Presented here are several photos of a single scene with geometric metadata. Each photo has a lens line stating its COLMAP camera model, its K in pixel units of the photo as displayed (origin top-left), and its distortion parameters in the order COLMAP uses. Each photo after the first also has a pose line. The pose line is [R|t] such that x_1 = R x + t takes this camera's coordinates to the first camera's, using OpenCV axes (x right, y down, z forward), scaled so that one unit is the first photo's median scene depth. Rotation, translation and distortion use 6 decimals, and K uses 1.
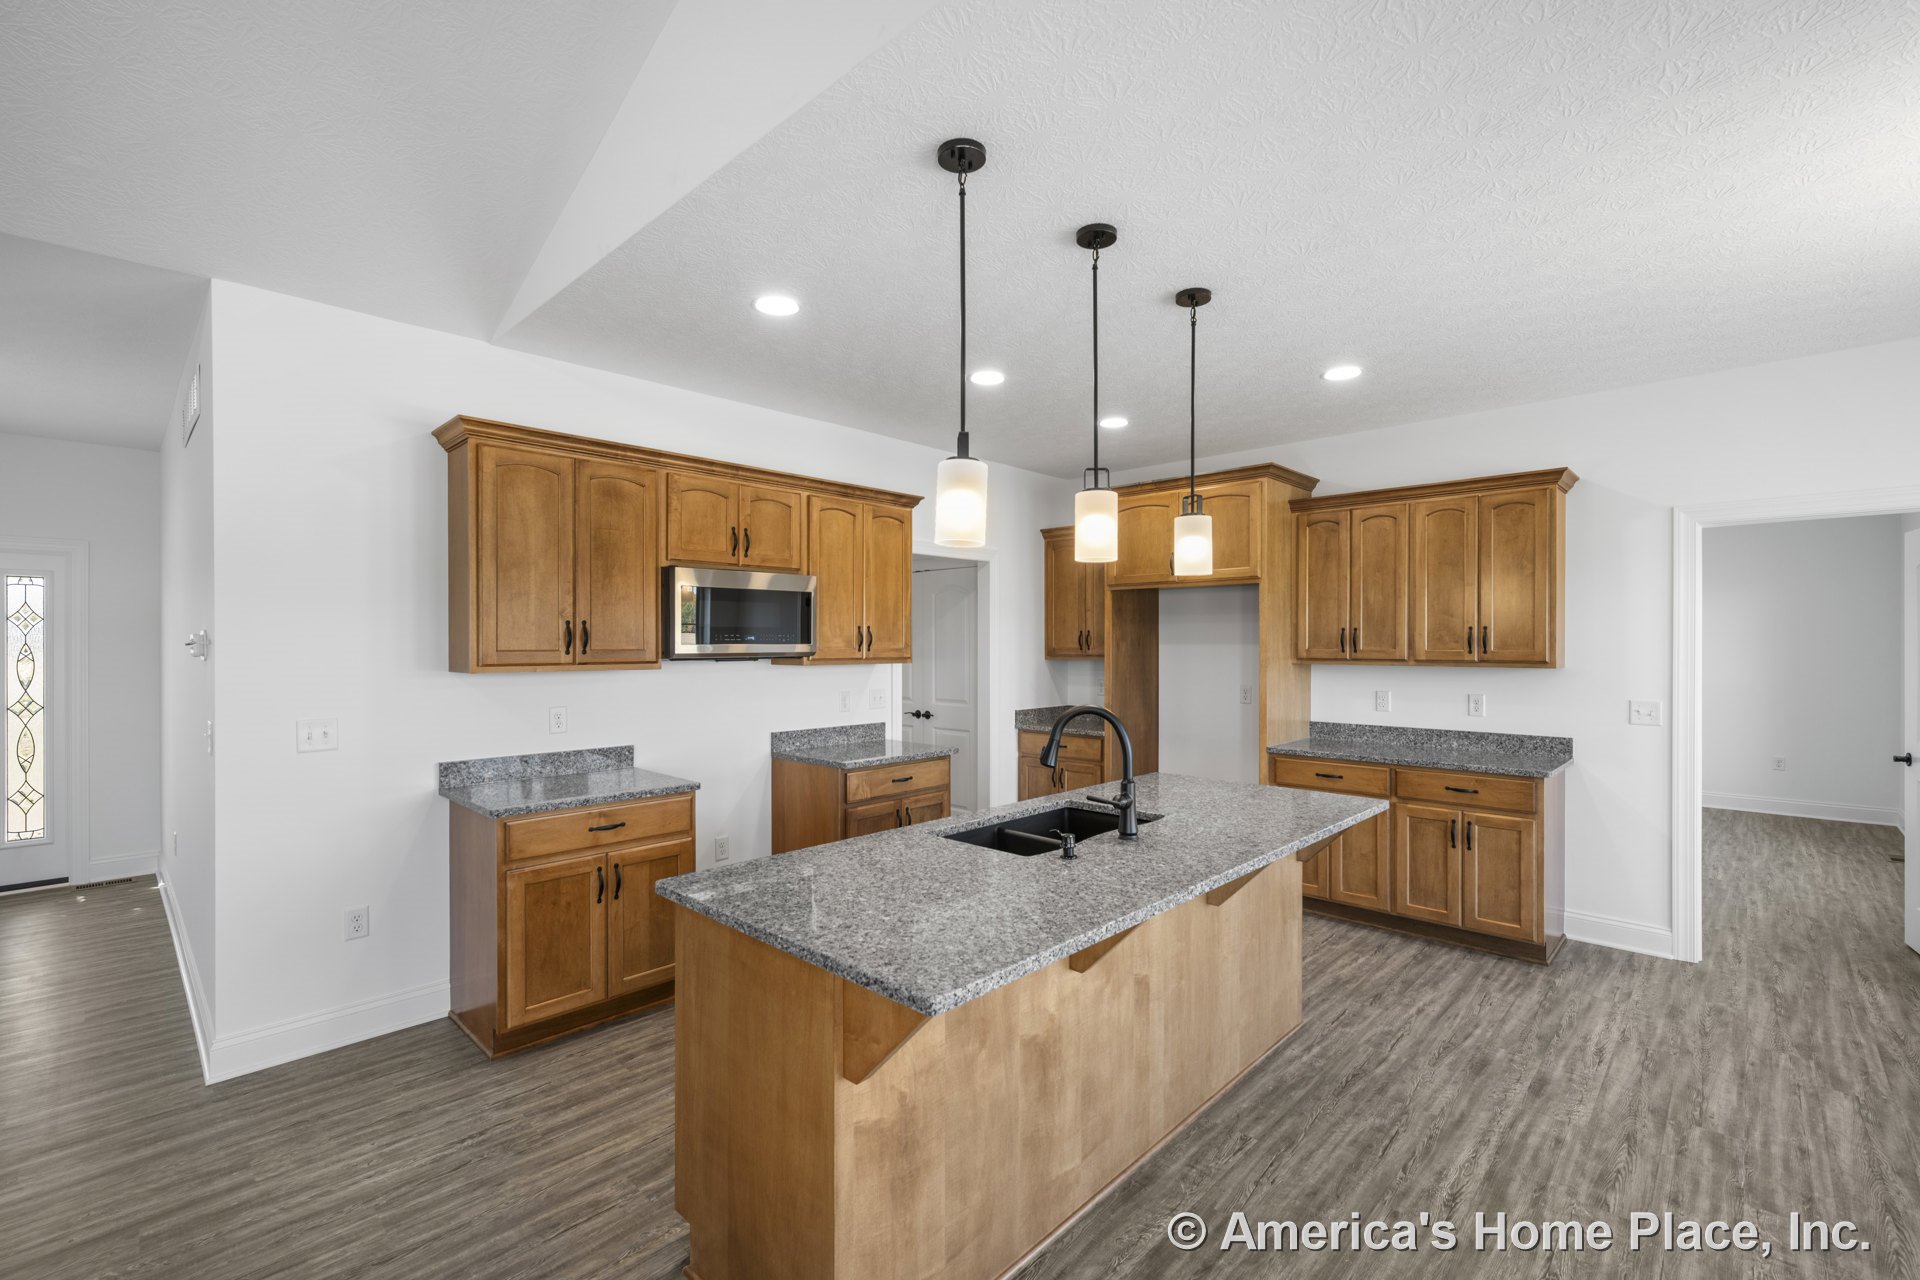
lens RADIAL K [[823.0, 0, 957.1], [0, 823.0, 639.6], [0, 0, 1]] dist [0.000085, -0.000296]
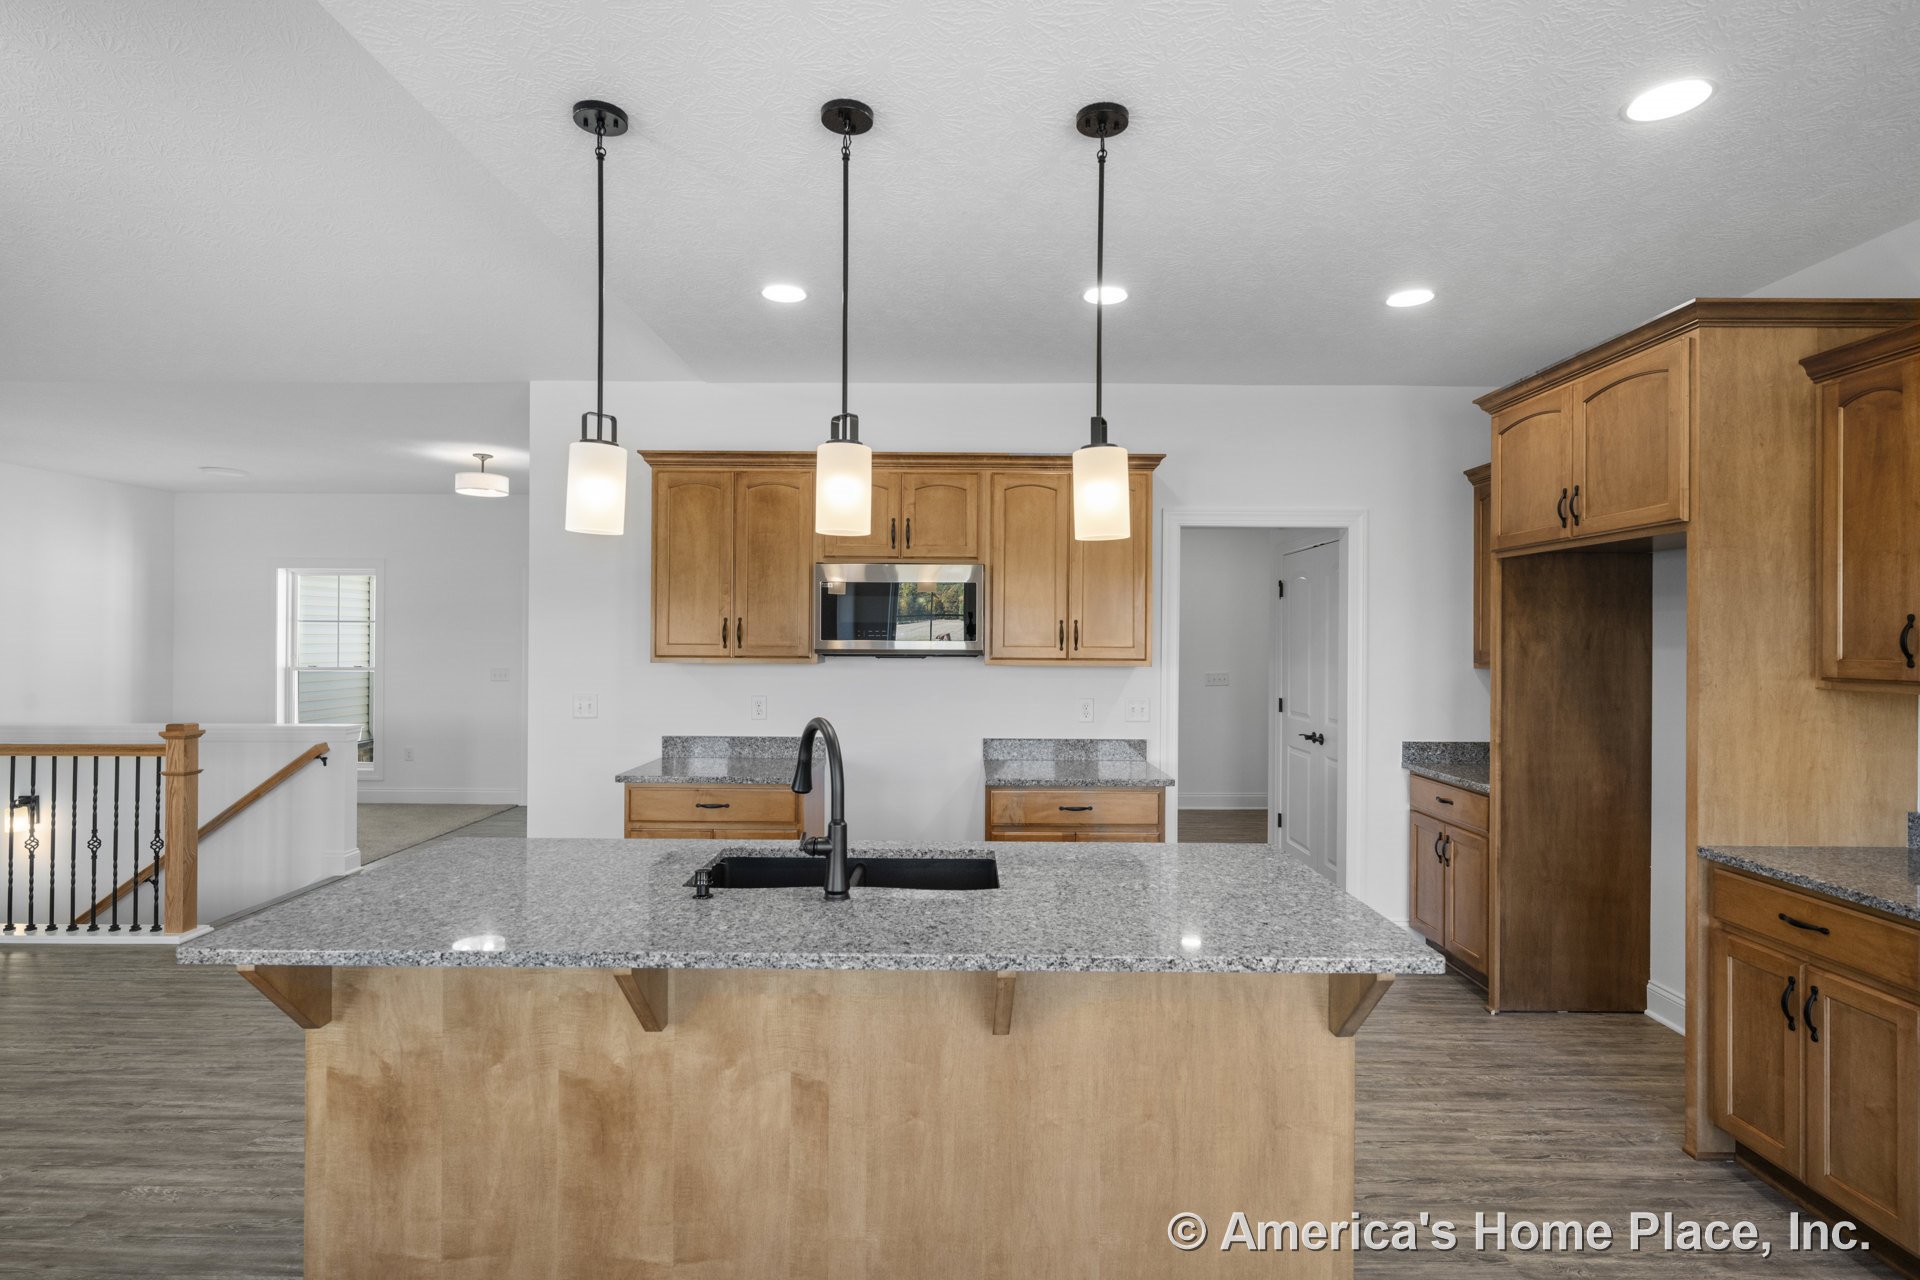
lens RADIAL K [[934.5, 0, 964.6], [0, 934.5, 628.9], [0, 0, 1]] dist [-0.001266, -0.000582]
pose [[0.692340, -0.002230, -0.721568, 0.635189], [-0.004294, 0.999965, -0.007210, -0.000293], [0.721559, 0.008090, 0.692306, 0.340032]]
